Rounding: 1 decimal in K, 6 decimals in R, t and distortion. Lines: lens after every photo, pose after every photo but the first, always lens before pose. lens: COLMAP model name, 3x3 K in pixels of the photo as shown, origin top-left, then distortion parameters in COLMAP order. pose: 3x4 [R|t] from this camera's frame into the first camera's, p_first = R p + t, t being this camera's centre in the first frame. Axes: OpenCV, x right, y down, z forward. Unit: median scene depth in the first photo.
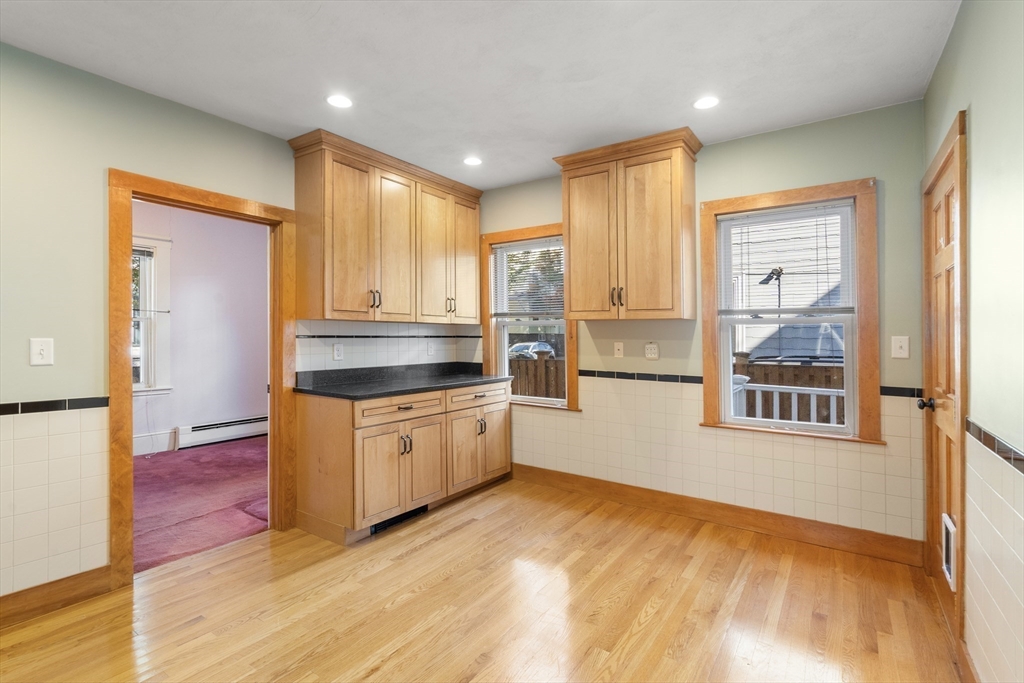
lens RADIAL K [[470.7, 0, 512.0], [0, 470.7, 341.5], [0, 0, 1]] dist [-0.000089, -0.000033]
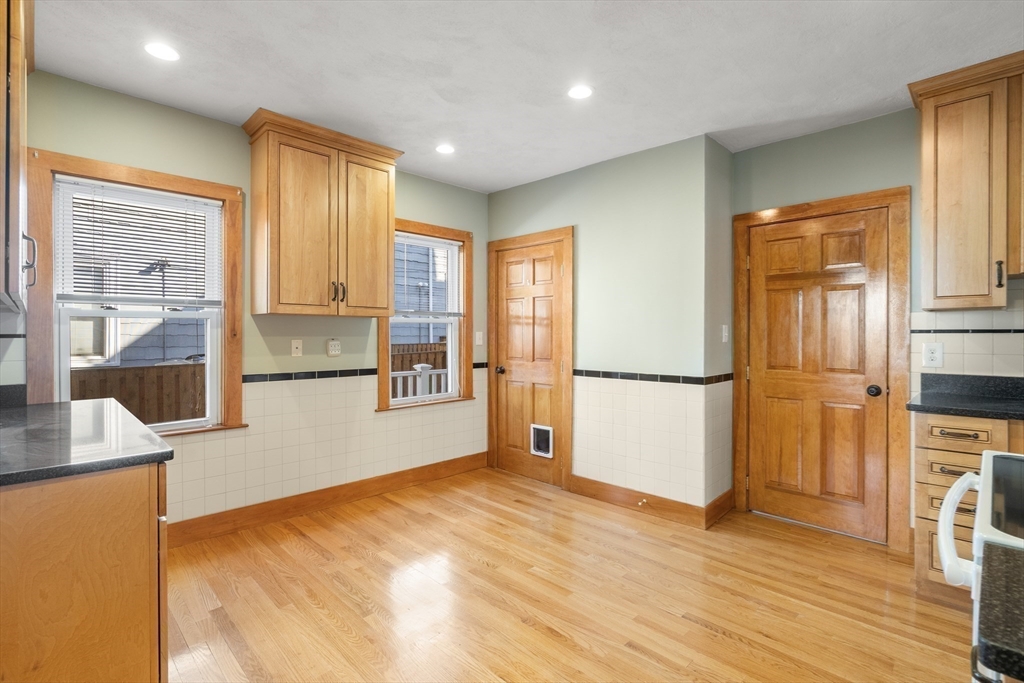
lens RADIAL K [[482.0, 0, 513.9], [0, 482.0, 337.4], [0, 0, 1]] dist [0.000309, 0.000382]
pose [[0.182253, -0.015318, 0.983132, -0.677666], [0.011156, 0.999846, 0.013511, -0.011584], [-0.983188, 0.008506, 0.182396, 0.466702]]
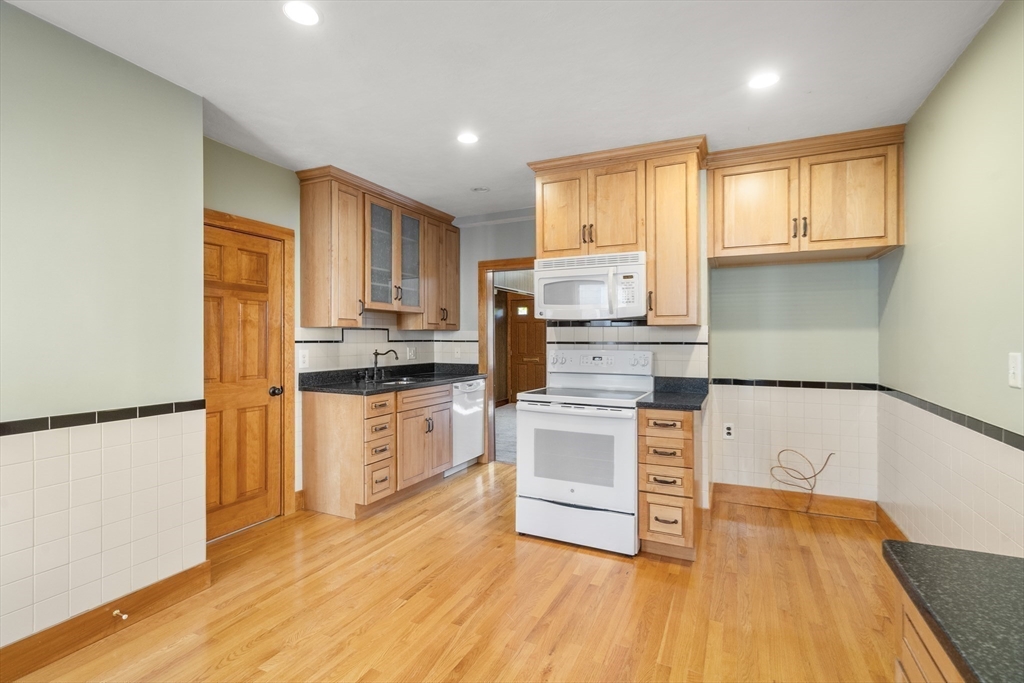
lens RADIAL K [[482.0, 0, 513.9], [0, 482.0, 337.4], [0, 0, 1]] dist [0.000309, 0.000382]
pose [[-0.986169, -0.010475, -0.165411, -0.020537], [-0.011066, 0.999935, 0.002649, -0.021717], [0.165373, 0.004443, -0.986221, 1.120691]]
